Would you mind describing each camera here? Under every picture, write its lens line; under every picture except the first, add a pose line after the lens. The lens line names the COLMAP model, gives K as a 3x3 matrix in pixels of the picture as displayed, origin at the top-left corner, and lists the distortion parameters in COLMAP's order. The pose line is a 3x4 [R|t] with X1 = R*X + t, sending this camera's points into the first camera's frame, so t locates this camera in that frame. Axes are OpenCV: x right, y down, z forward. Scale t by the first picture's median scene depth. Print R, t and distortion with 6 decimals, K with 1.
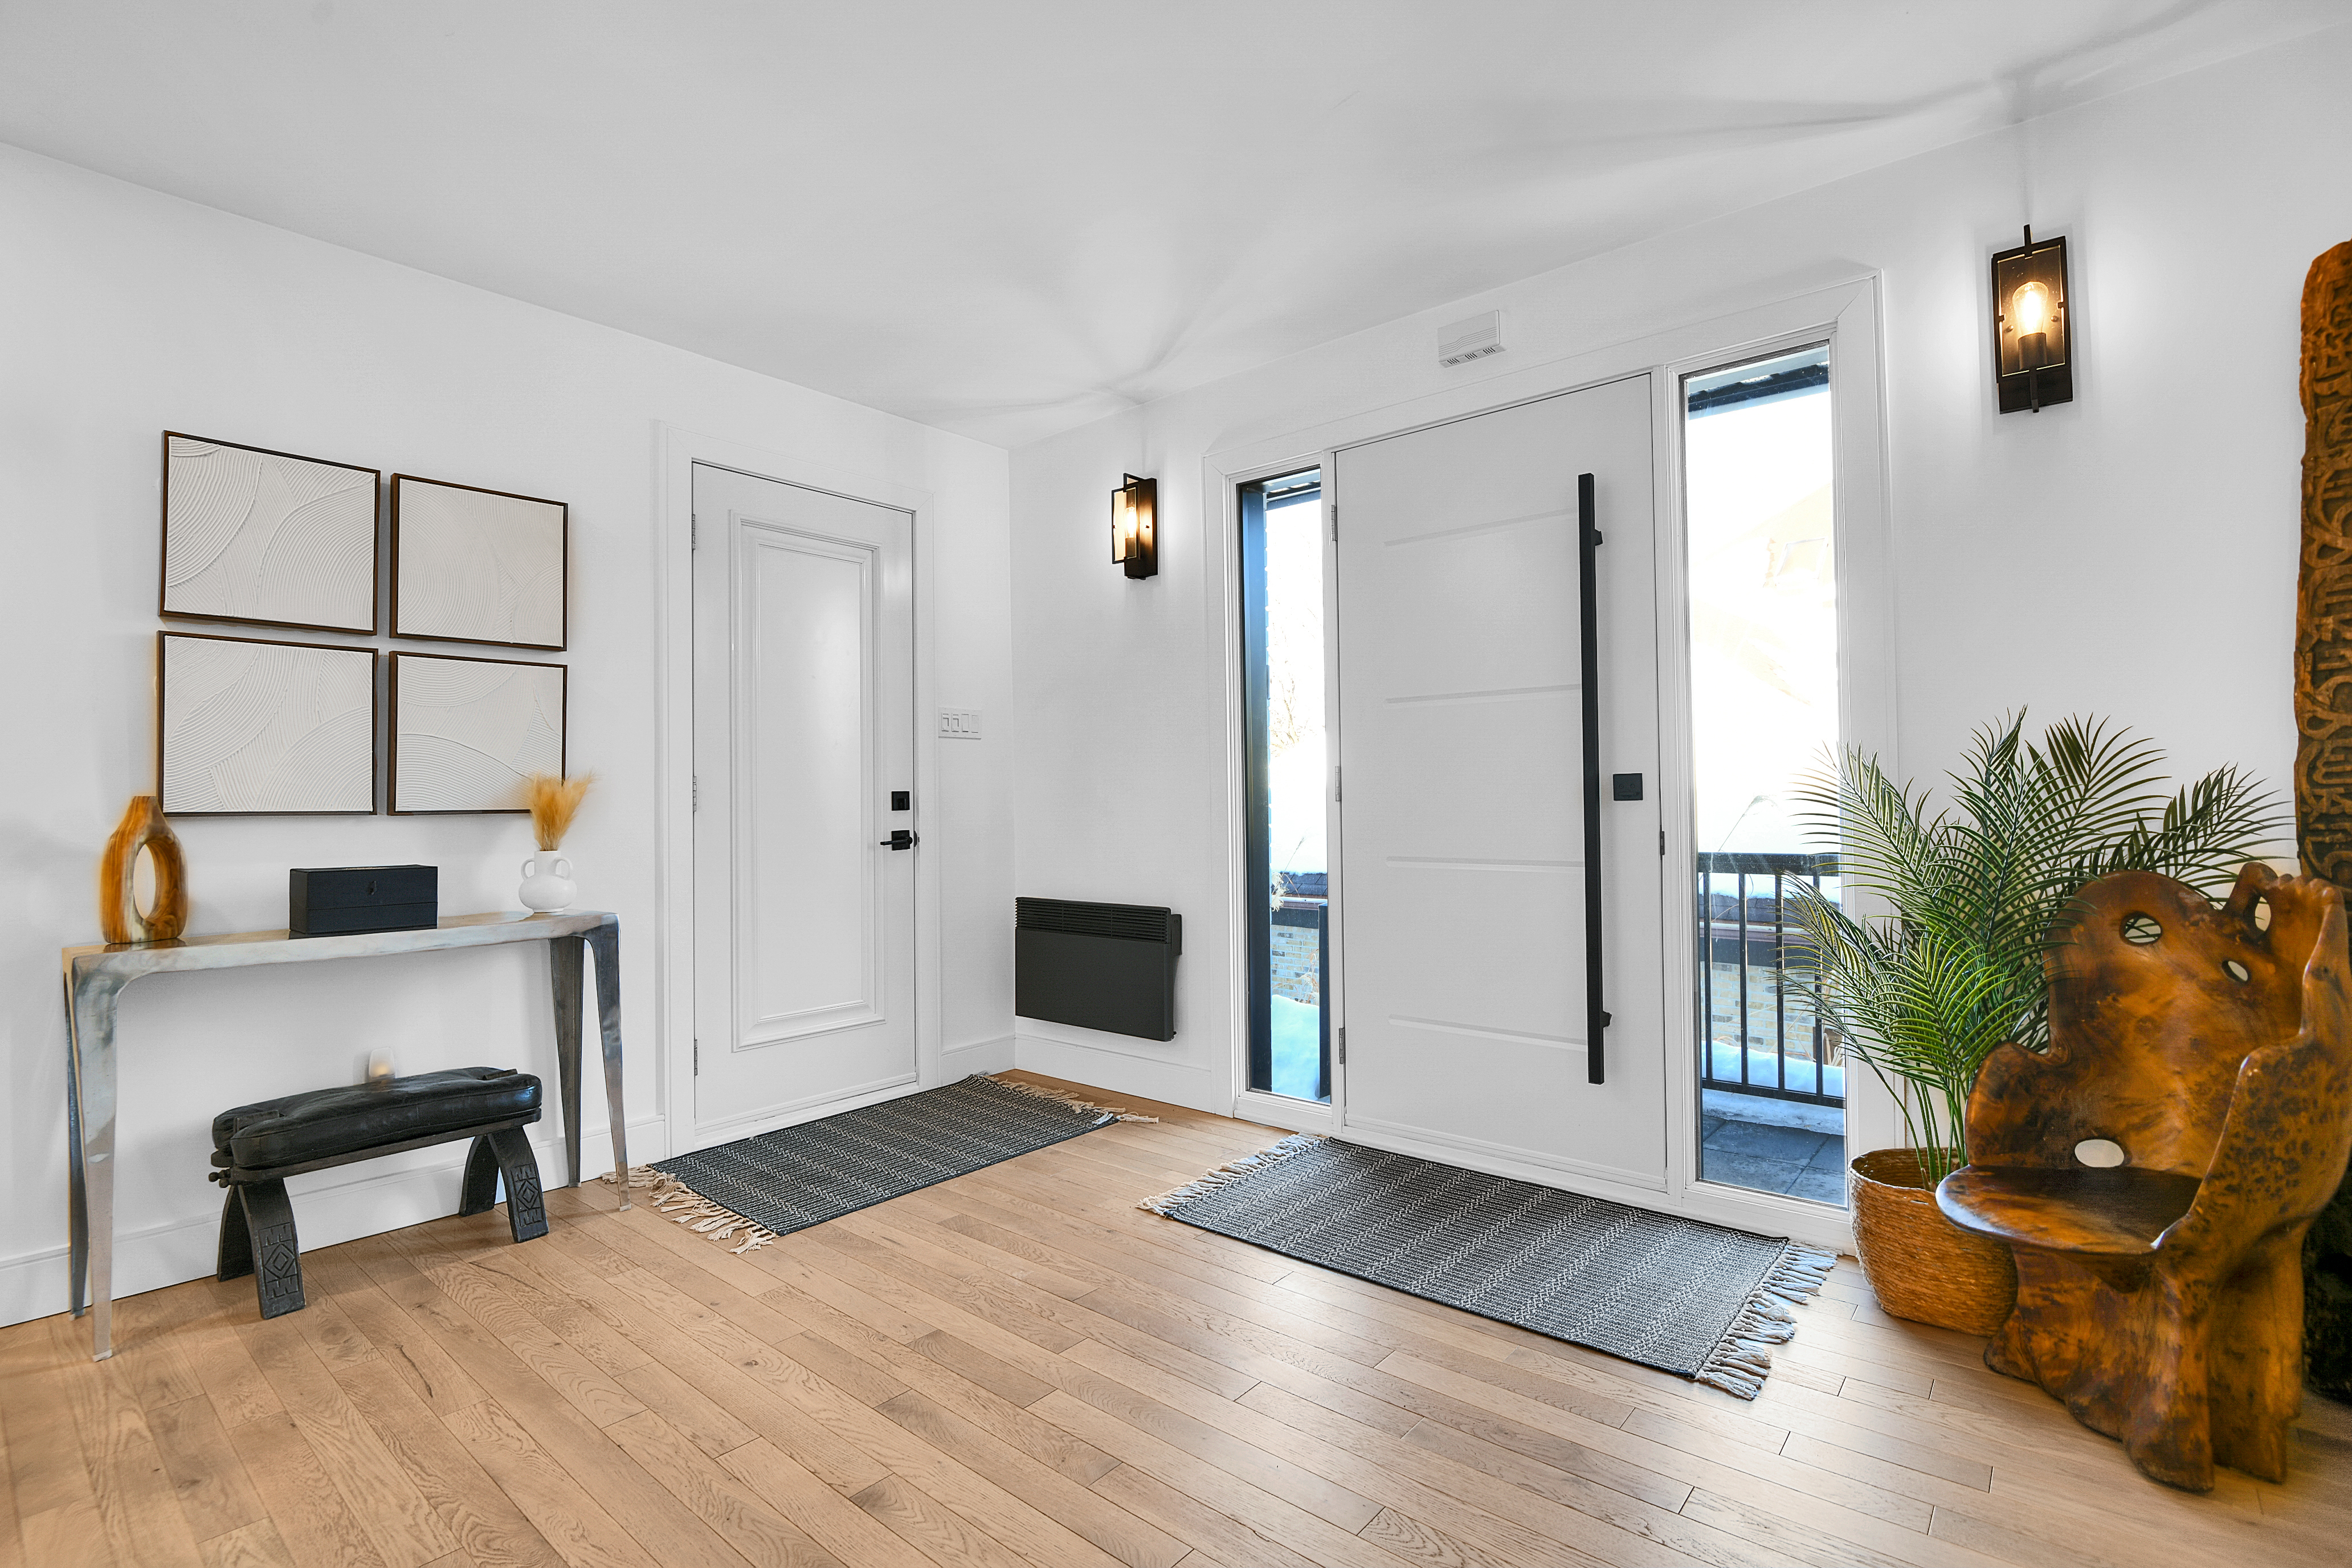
lens RADIAL K [[1106.0, 0, 1170.0], [0, 1106.0, 782.2], [0, 0, 1]] dist [-0.037823, -0.003182]
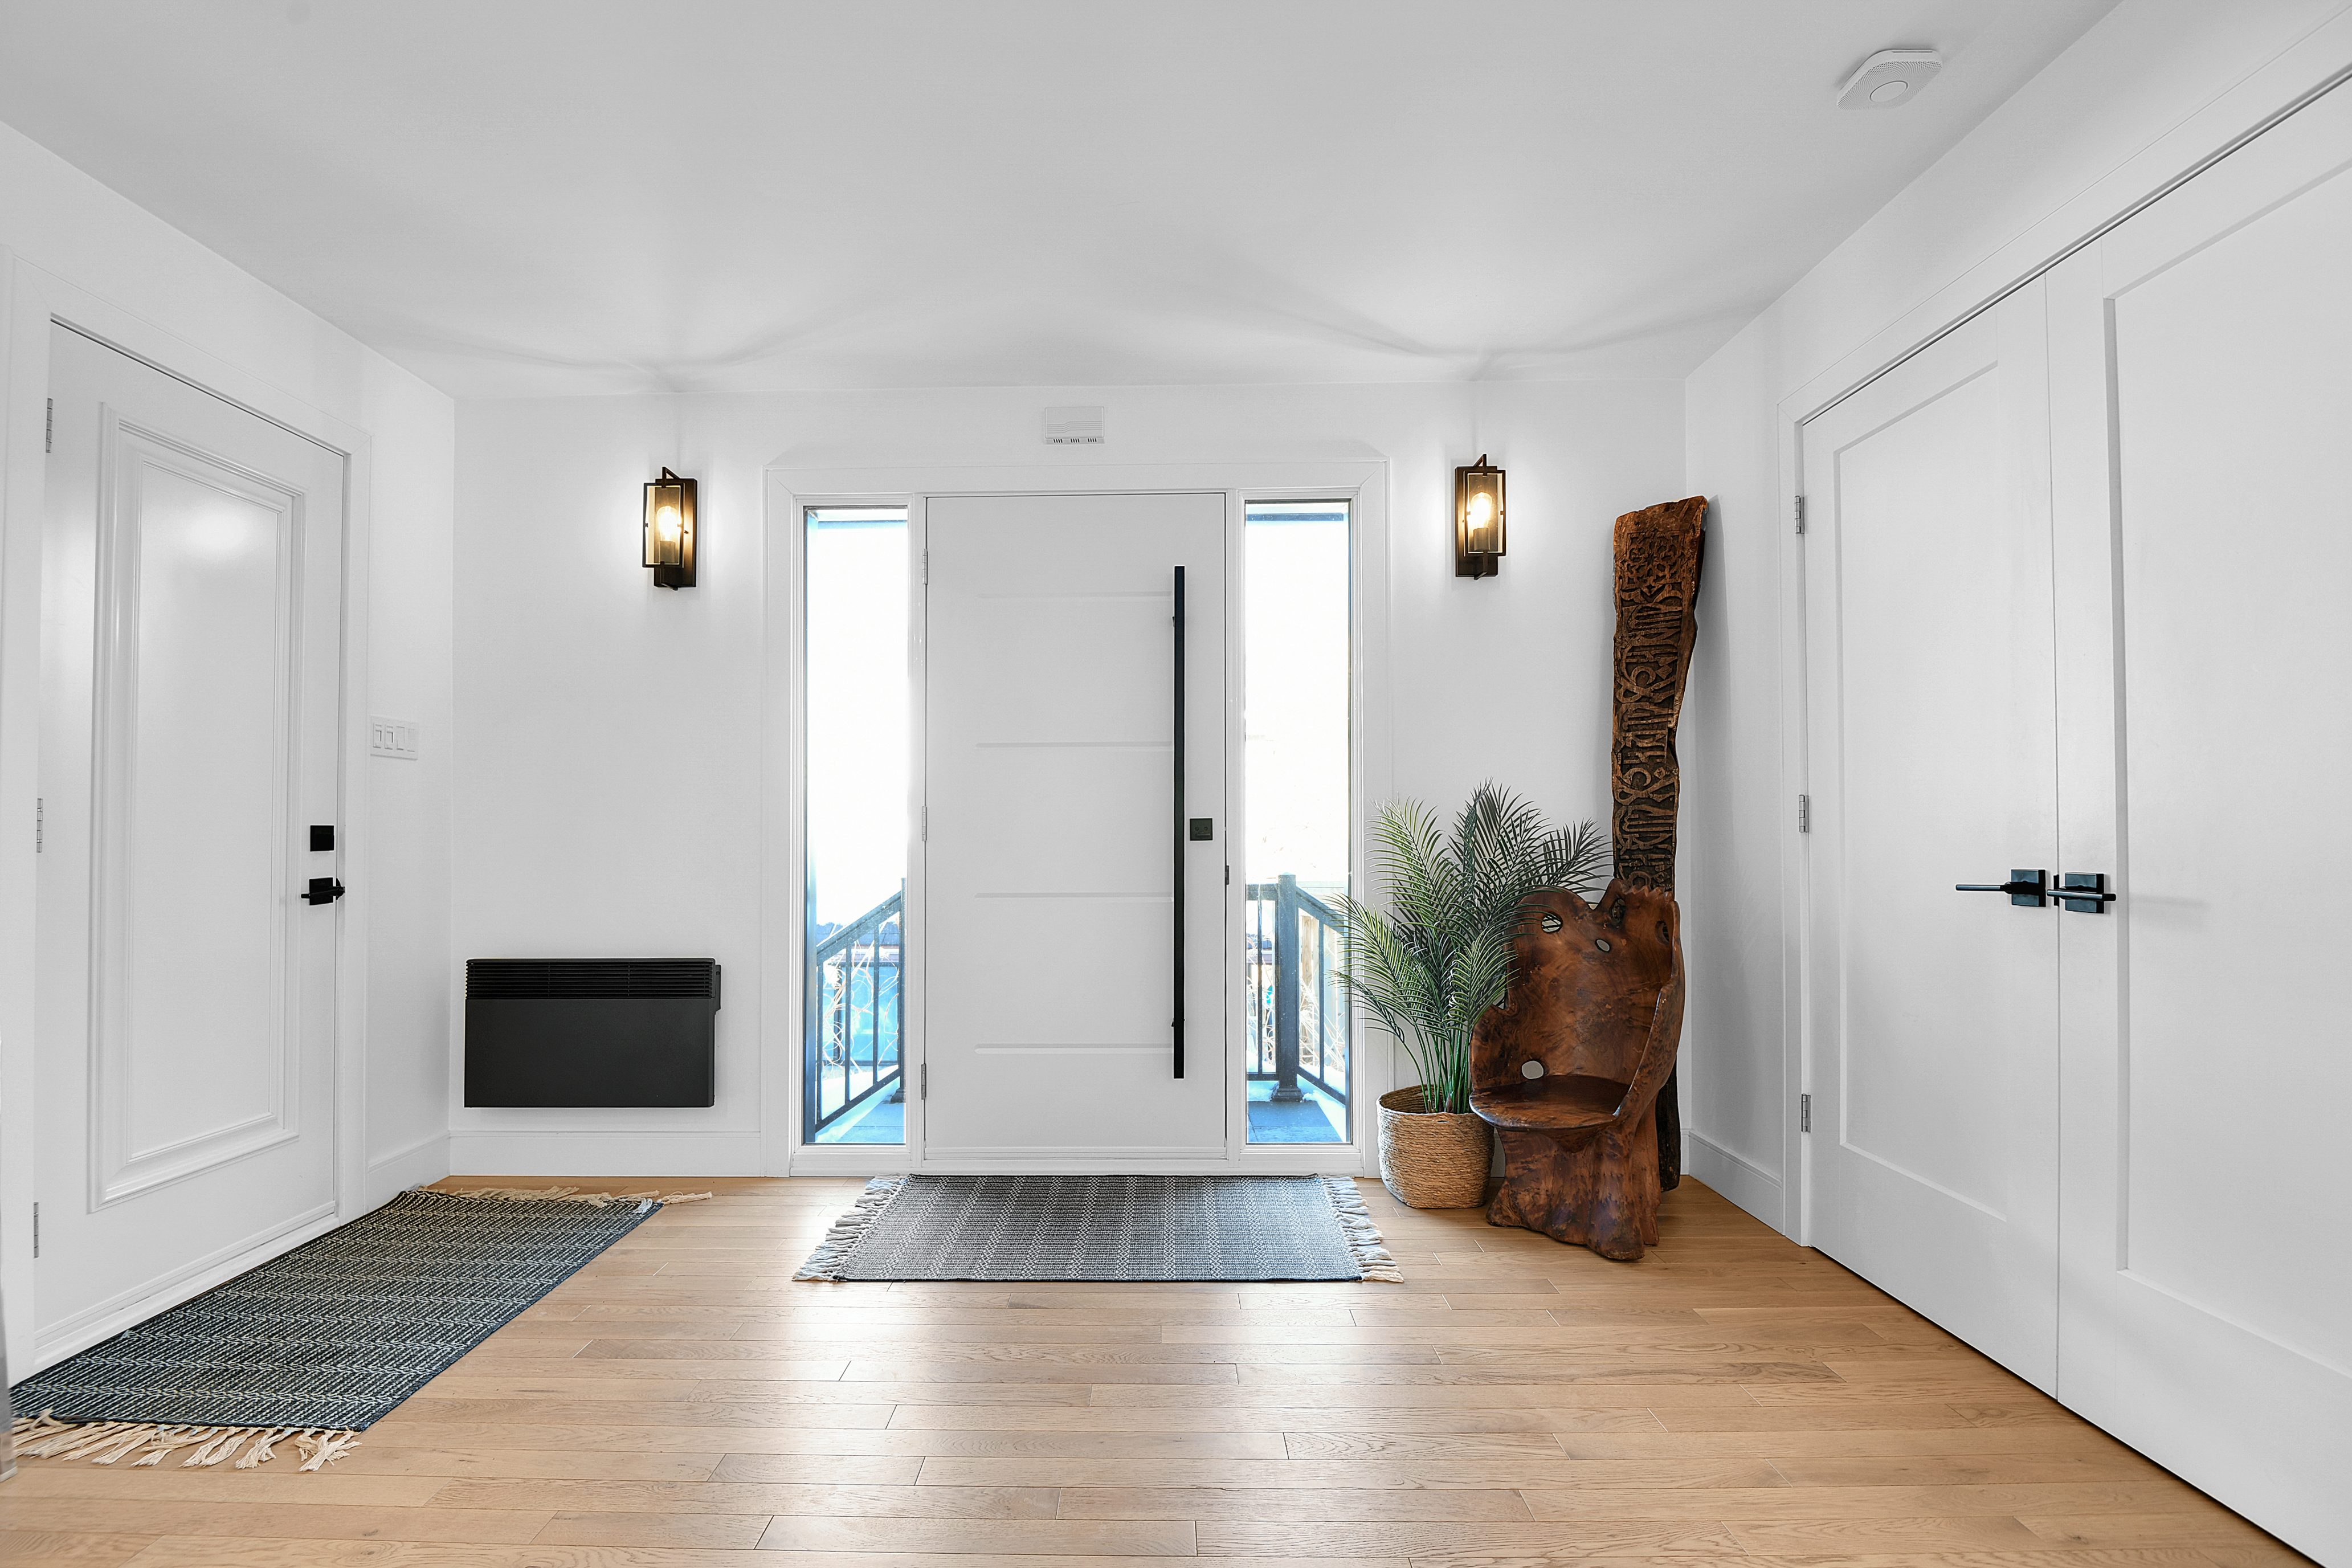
lens RADIAL K [[1106.0, 0, 1171.2], [0, 1106.0, 817.0], [0, 0, 1]] dist [-0.037823, -0.003182]
pose [[0.753275, 0.016382, 0.657502, -0.406865], [-0.012796, 0.999866, -0.010252, 0.003612], [-0.657582, -0.000691, 0.753383, 0.102887]]
